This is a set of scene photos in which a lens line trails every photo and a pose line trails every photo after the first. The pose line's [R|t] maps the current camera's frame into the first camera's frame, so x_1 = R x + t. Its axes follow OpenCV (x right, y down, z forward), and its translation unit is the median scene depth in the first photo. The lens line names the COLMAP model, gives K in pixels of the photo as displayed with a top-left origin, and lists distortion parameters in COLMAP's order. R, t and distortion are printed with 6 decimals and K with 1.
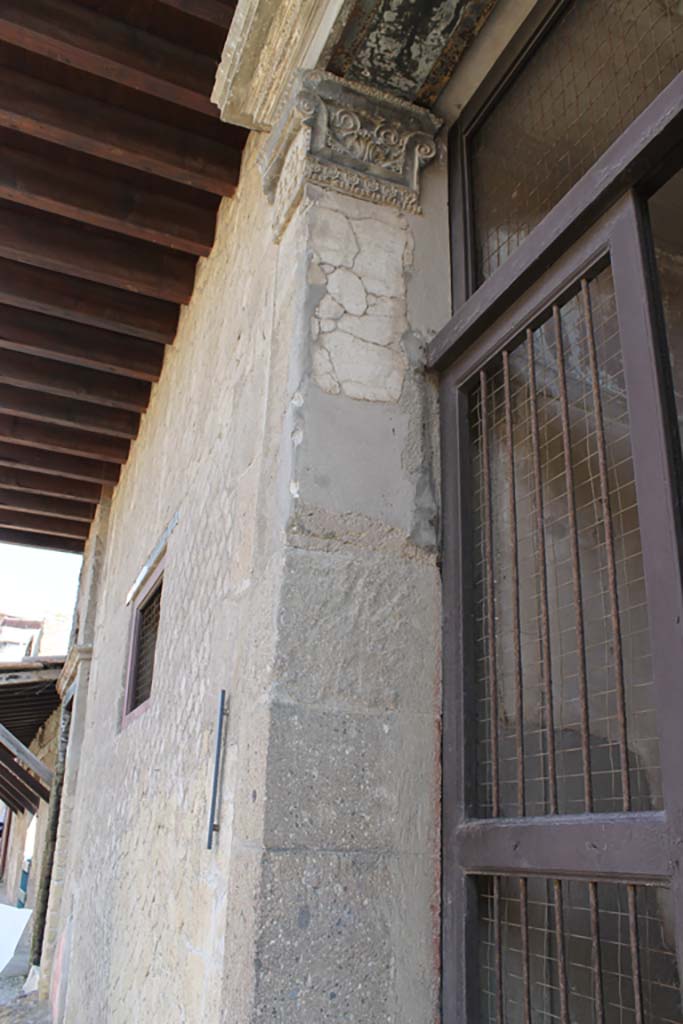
lens RADIAL K [[871.1, 0, 341.5], [0, 871.1, 512.0], [0, 0, 1]] dist [-0.157882, 0.193670]
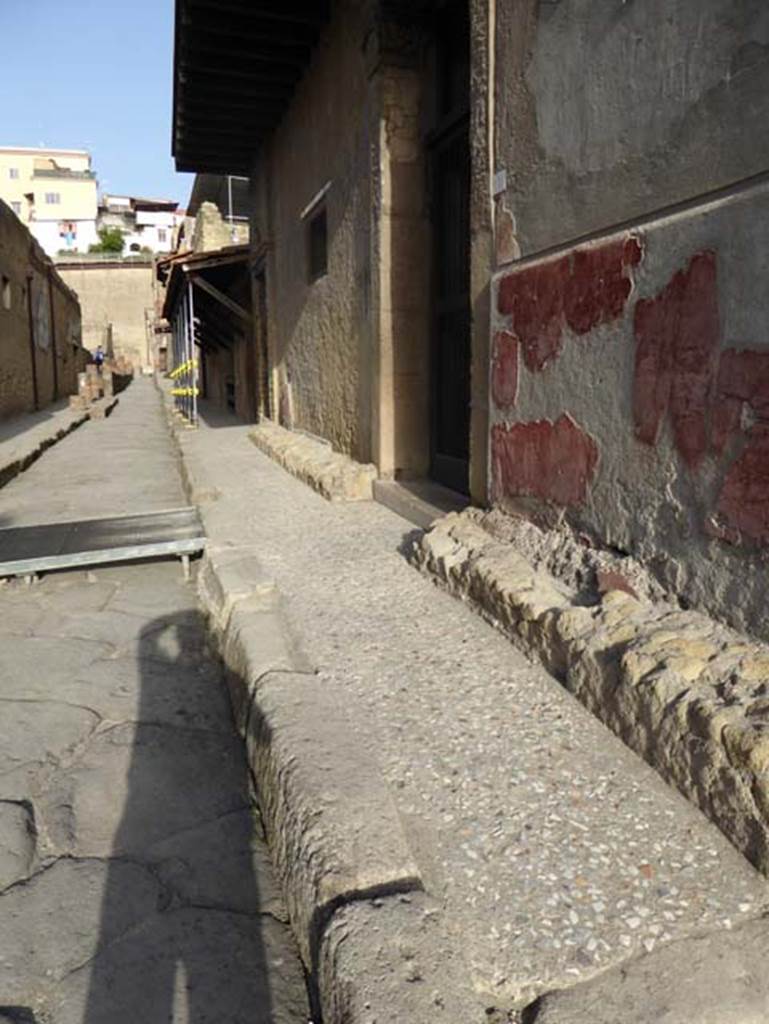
lens RADIAL K [[951.1, 0, 384.5], [0, 951.1, 512.0], [0, 0, 1]] dist [-0.132225, 0.097756]
pose [[0.994589, -0.033255, -0.098420, 0.136437], [0.075067, 0.884963, 0.459571, -0.319725], [0.071815, -0.464472, 0.882671, -1.363117]]
